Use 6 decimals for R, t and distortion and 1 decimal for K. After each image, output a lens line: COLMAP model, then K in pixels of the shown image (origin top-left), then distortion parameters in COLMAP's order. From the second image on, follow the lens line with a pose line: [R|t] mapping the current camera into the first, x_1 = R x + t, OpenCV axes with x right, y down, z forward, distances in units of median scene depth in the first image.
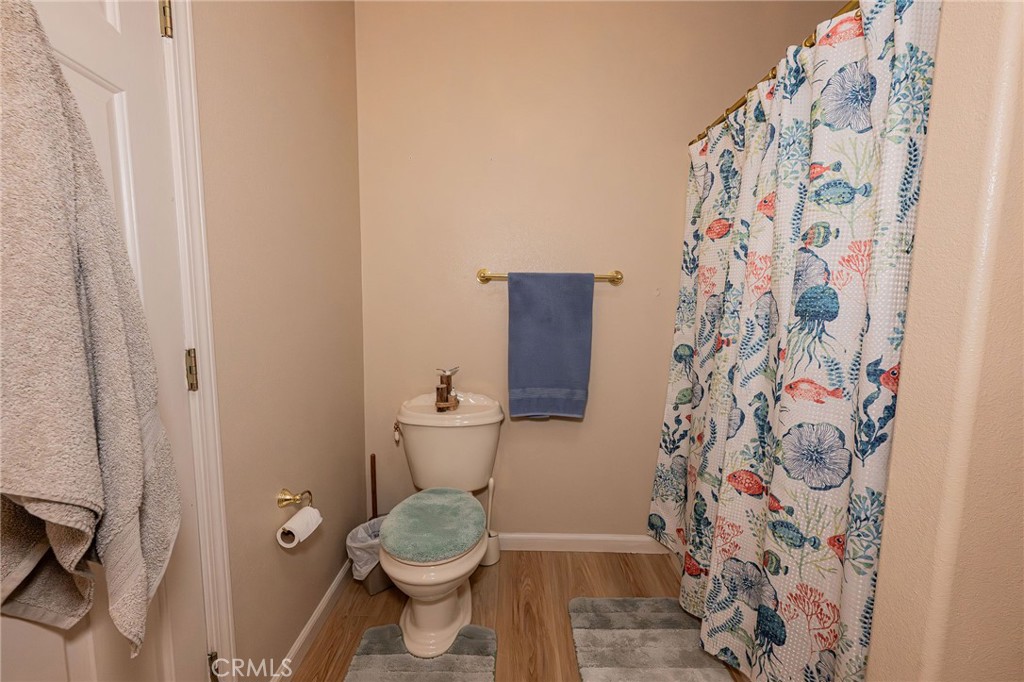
lens RADIAL K [[406.0, 0, 512.0], [0, 406.0, 341.0], [0, 0, 1]] dist [0.000609, 0.000066]
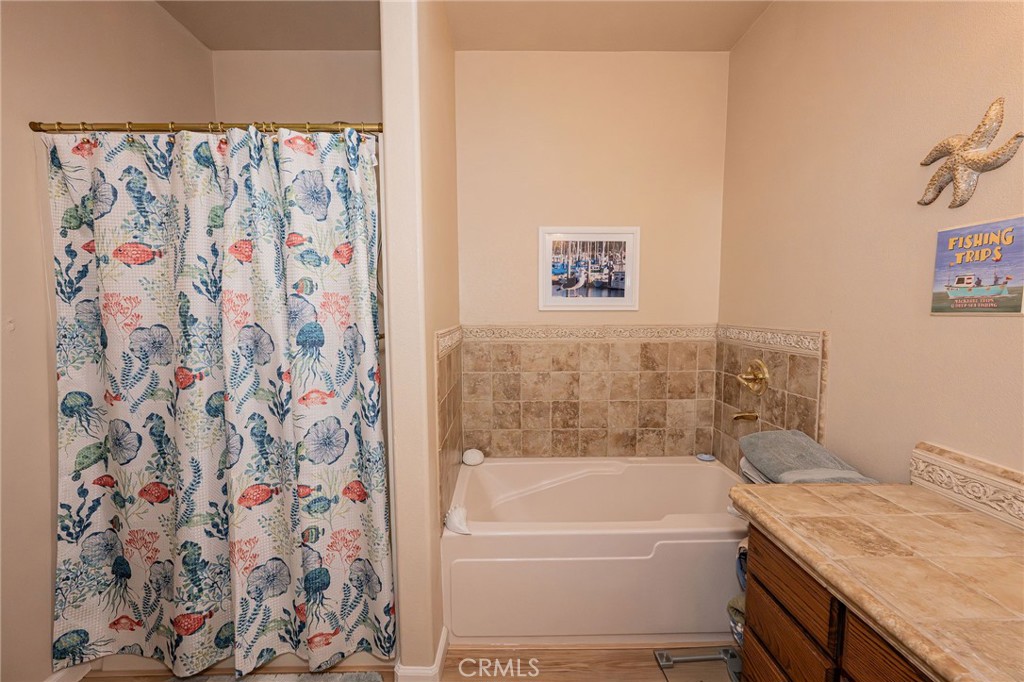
lens RADIAL K [[406.0, 0, 512.0], [0, 406.0, 341.0], [0, 0, 1]] dist [0.000609, 0.000066]
pose [[-0.035907, -0.097507, 0.994587, -0.478241], [0.107658, 0.989059, 0.100852, -0.100576], [-0.993539, 0.110697, -0.025016, 0.256846]]
